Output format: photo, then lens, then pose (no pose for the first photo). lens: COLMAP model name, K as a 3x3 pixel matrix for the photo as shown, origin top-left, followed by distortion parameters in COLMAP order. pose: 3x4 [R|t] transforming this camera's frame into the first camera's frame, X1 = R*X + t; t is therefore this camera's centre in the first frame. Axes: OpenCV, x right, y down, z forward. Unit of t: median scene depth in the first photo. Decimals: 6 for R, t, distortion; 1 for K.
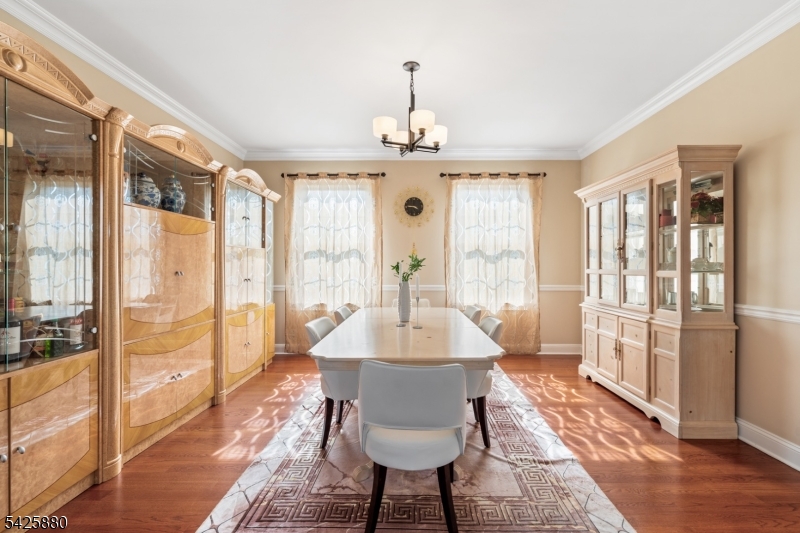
lens RADIAL K [[342.1, 0, 406.4], [0, 342.1, 266.7], [0, 0, 1]] dist [-0.003151, -0.000272]
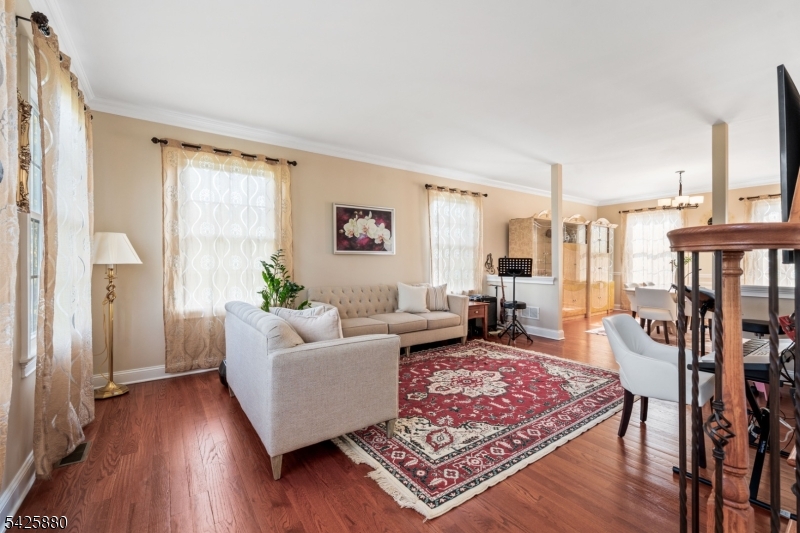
lens RADIAL K [[342.1, 0, 398.6], [0, 342.1, 265.5], [0, 0, 1]] dist [-0.003151, -0.000272]
pose [[0.585855, 0.009546, -0.810360, 0.565285], [-0.001569, 0.999942, 0.010645, 0.000606], [0.810414, -0.004965, 0.585836, -1.358540]]
